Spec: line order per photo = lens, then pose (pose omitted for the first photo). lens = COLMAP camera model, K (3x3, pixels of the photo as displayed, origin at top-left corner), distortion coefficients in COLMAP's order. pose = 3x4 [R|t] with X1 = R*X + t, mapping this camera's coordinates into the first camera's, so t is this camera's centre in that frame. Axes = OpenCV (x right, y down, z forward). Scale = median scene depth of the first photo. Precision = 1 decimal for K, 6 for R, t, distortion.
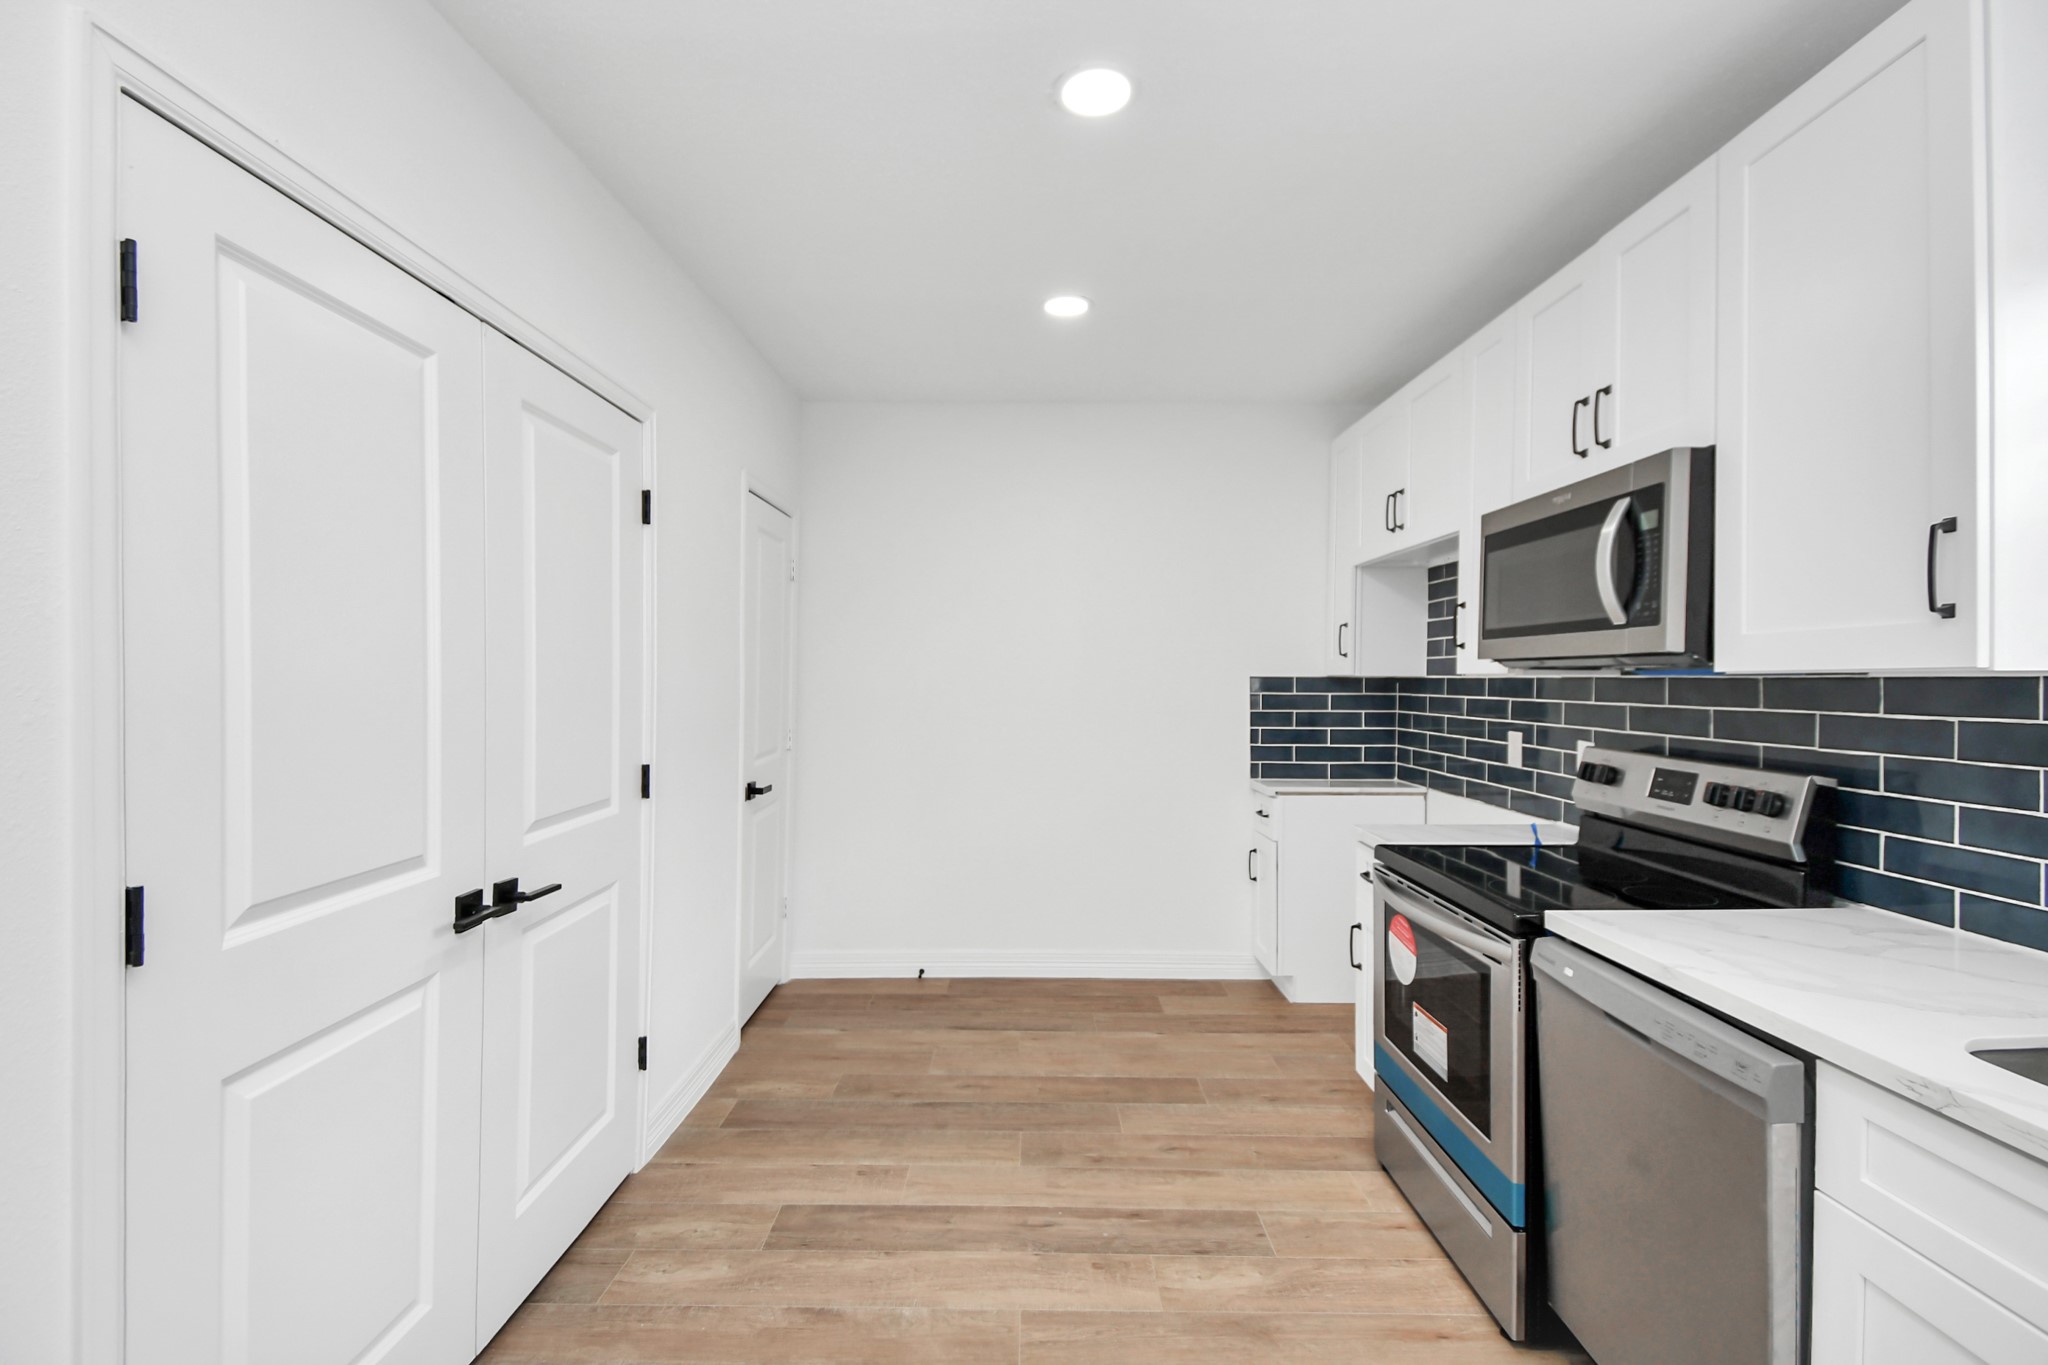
lens RADIAL K [[907.0, 0, 1077.9], [0, 907.0, 682.8], [0, 0, 1]] dist [-0.002404, -0.012745]
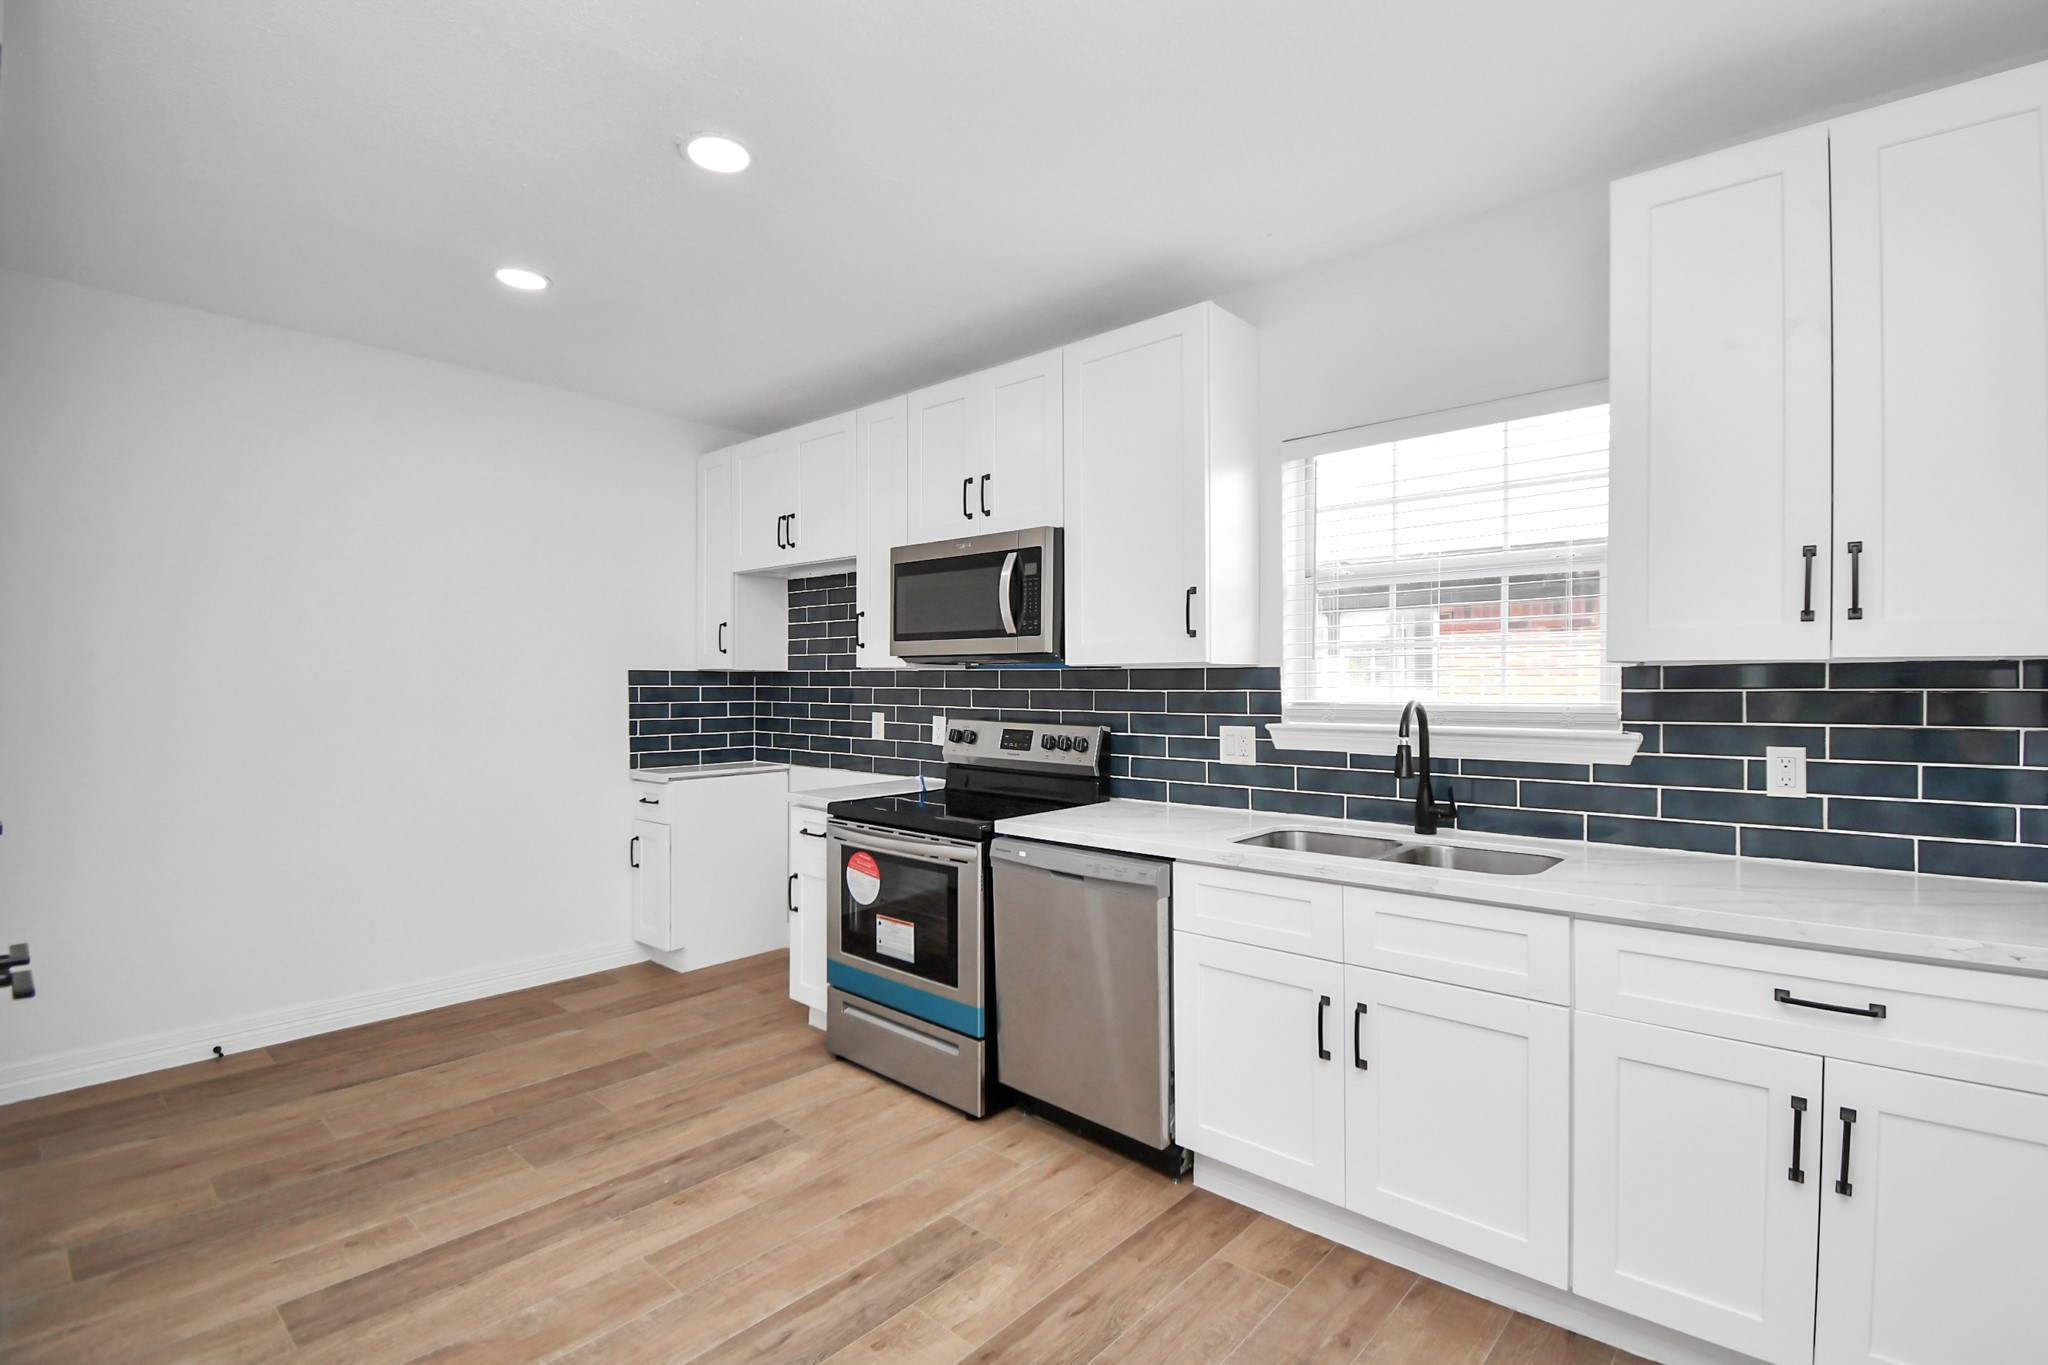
lens RADIAL K [[907.0, 0, 1033.7], [0, 907.0, 678.7], [0, 0, 1]] dist [-0.002404, -0.012745]
pose [[0.667690, -0.002047, 0.744437, -0.463369], [0.006301, 0.999976, -0.002902, 0.014204], [-0.744413, 0.006629, 0.667687, -0.051980]]
